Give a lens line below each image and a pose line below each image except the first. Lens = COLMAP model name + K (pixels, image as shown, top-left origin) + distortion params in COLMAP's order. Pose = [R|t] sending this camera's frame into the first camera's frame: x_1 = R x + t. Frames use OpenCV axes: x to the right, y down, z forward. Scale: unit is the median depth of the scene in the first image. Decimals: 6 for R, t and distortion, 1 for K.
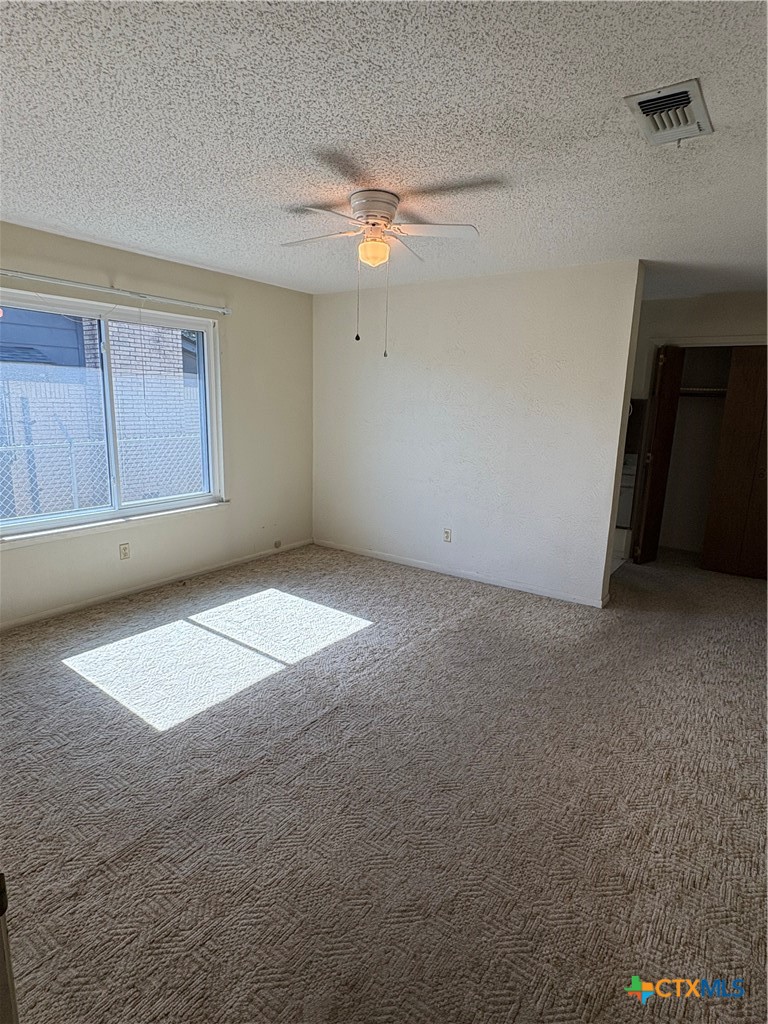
lens RADIAL K [[560.3, 0, 382.3], [0, 560.3, 511.1], [0, 0, 1]] dist [-0.001759, 0.003129]
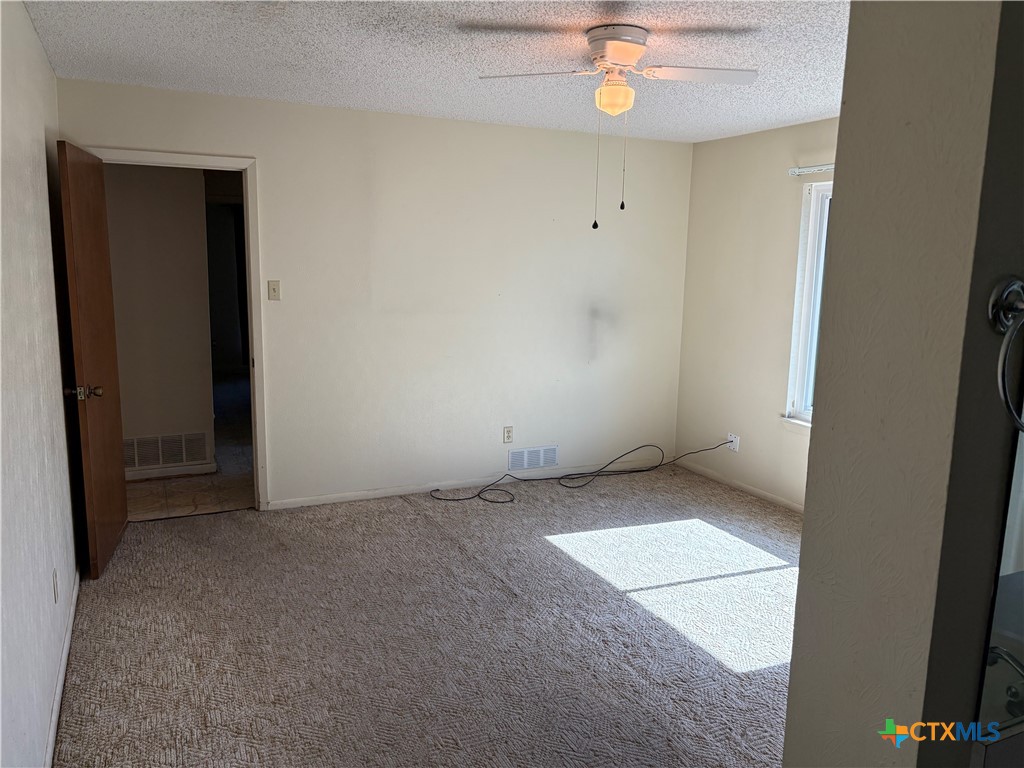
lens RADIAL K [[776.0, 0, 510.2], [0, 776.0, 385.4], [0, 0, 1]] dist [0.028666, -0.004705]
pose [[-0.482018, 0.105000, -0.869847, 0.996217], [-0.209588, 0.950152, 0.230835, -0.283588], [0.850724, 0.293576, -0.435984, 1.394070]]
